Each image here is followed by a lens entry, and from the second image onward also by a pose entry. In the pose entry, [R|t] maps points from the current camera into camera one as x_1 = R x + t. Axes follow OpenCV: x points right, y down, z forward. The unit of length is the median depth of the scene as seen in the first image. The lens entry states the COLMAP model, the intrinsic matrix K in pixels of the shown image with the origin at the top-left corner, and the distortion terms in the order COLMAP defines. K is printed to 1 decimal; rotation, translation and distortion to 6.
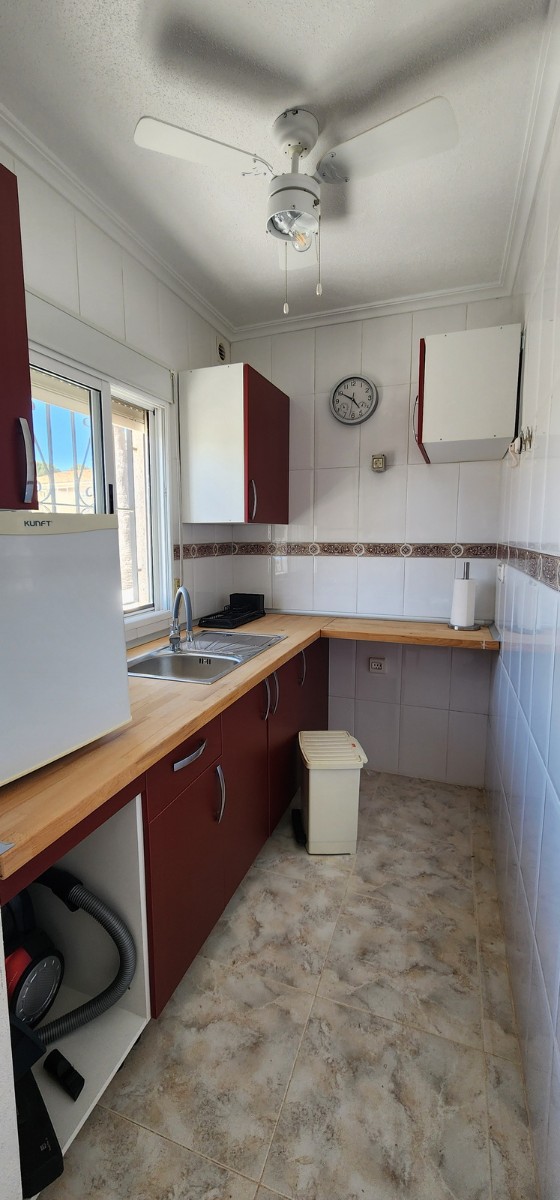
lens RADIAL K [[527.1, 0, 280.0], [0, 527.1, 600.0], [0, 0, 1]] dist [-0.000382, -0.000073]
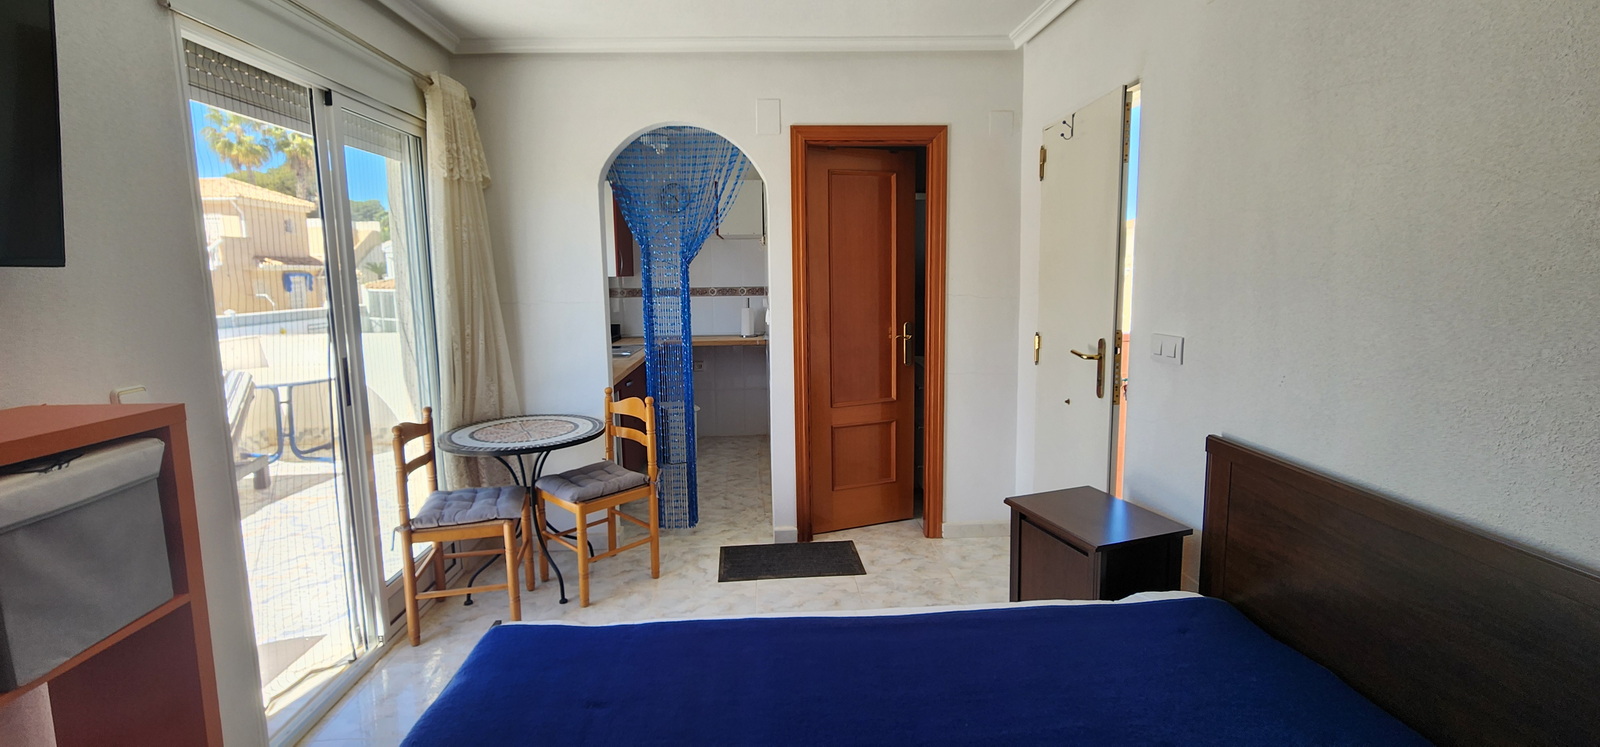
lens RADIAL K [[702.8, 0, 800.0], [0, 702.8, 373.5], [0, 0, 1]] dist [-0.000382, -0.000073]
pose [[0.932015, -0.064537, 0.356627, -0.324676], [0.057374, 0.997882, 0.030640, 0.115189], [-0.357849, -0.008096, 0.933744, -1.219386]]
